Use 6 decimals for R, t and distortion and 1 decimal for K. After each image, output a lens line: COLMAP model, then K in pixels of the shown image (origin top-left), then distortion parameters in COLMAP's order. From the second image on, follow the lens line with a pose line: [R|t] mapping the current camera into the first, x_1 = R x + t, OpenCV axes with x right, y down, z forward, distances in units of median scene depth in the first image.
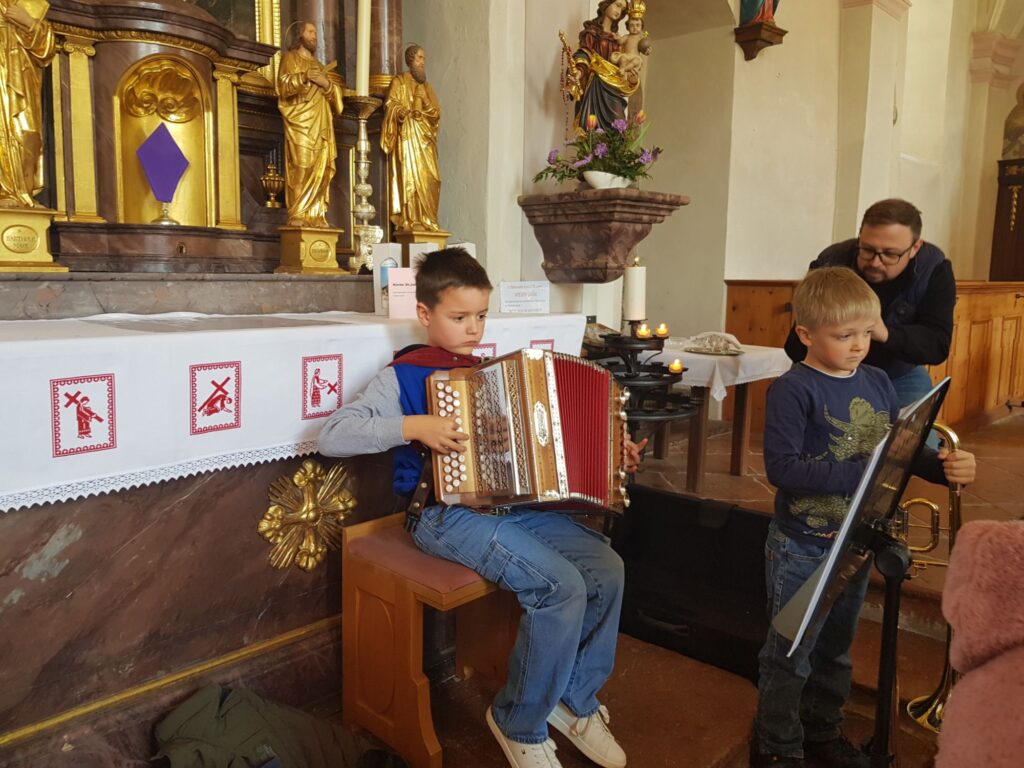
lens RADIAL K [[796.3, 0, 509.5], [0, 796.3, 372.0], [0, 0, 1]] dist [0.073208, -0.102330]
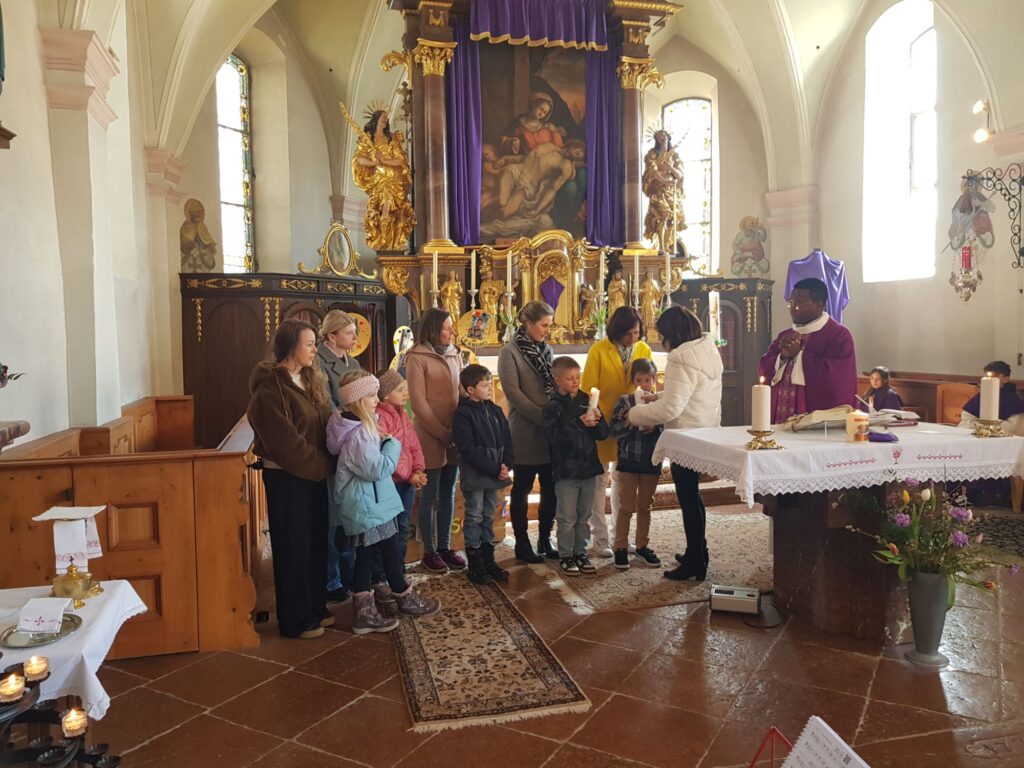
lens RADIAL K [[781.7, 0, 502.2], [0, 781.7, 369.6], [0, 0, 1]] dist [0.087738, -0.125678]
pose [[0.527693, -0.055741, 0.847604, -0.065870], [0.124827, 0.992100, -0.012470, -0.135249], [-0.840213, 0.112385, 0.530482, 0.237472]]
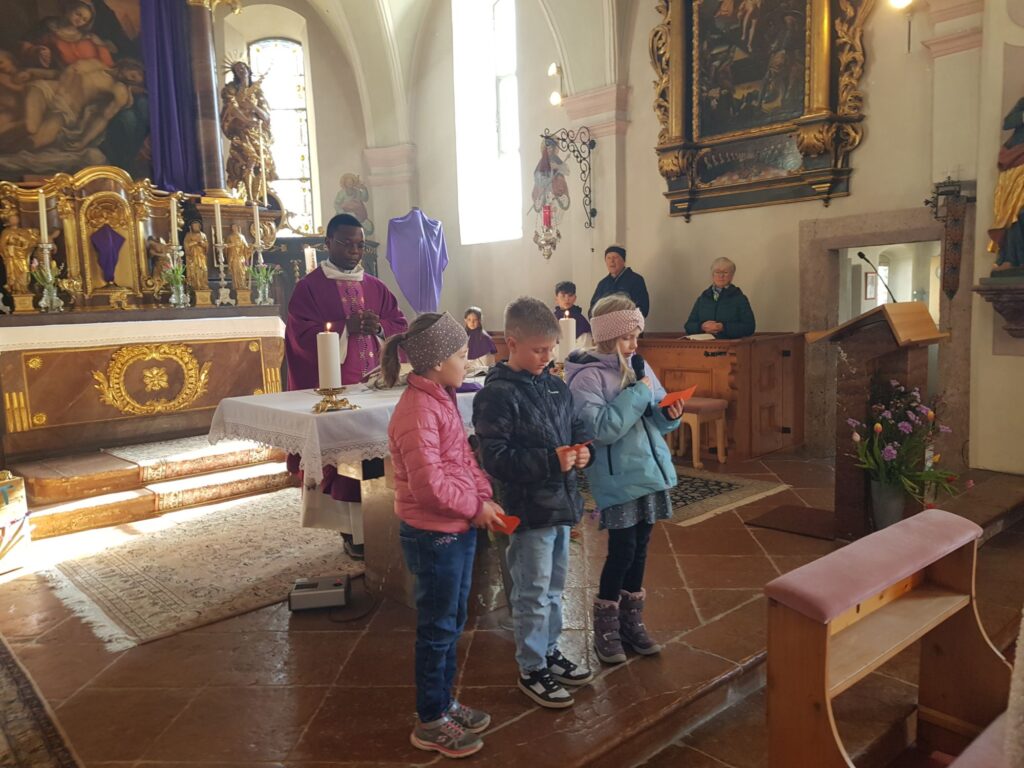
lens RADIAL K [[790.8, 0, 505.7], [0, 790.8, 398.8], [0, 0, 1]] dist [0.071594, -0.108704]
pose [[0.087605, -0.134707, 0.987005, 0.108660], [0.160400, 0.979793, 0.119486, -0.098688], [-0.983157, 0.147848, 0.107442, 0.237617]]
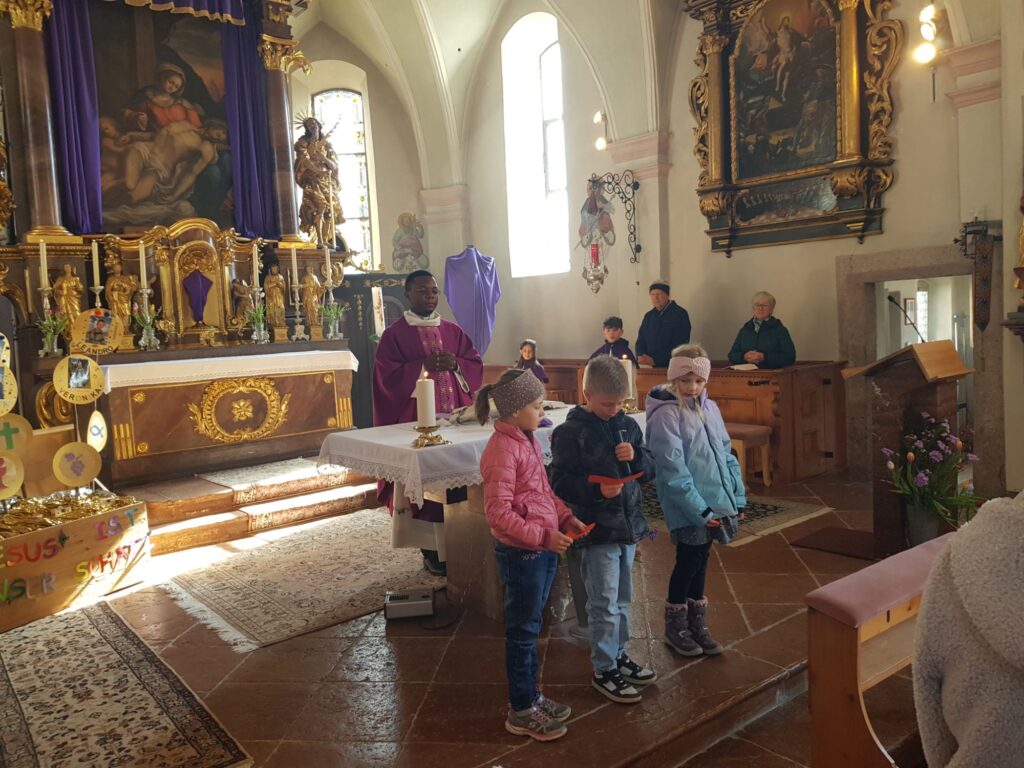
lens RADIAL K [[787.3, 0, 503.5], [0, 787.3, 377.2], [0, 0, 1]] dist [0.077420, -0.119722]
pose [[0.139599, -0.084910, 0.986561, 0.003005], [0.172820, 0.983115, 0.060160, -0.131618], [-0.975010, 0.162099, 0.151916, 0.250755]]
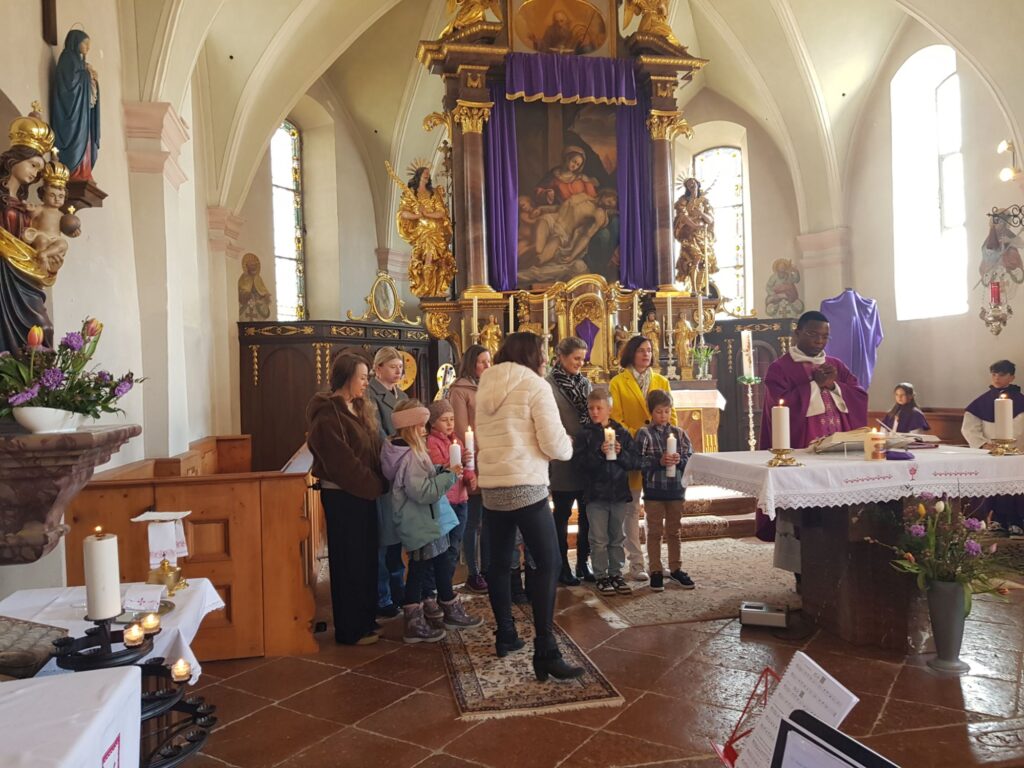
lens RADIAL K [[780.3, 0, 501.1], [0, 780.3, 377.1], [0, 0, 1]] dist [0.092555, -0.131113]
pose [[0.570909, -0.017468, 0.820828, -0.125477], [0.135451, 0.988078, -0.073183, -0.107596], [-0.809763, 0.152963, 0.566468, 0.198844]]
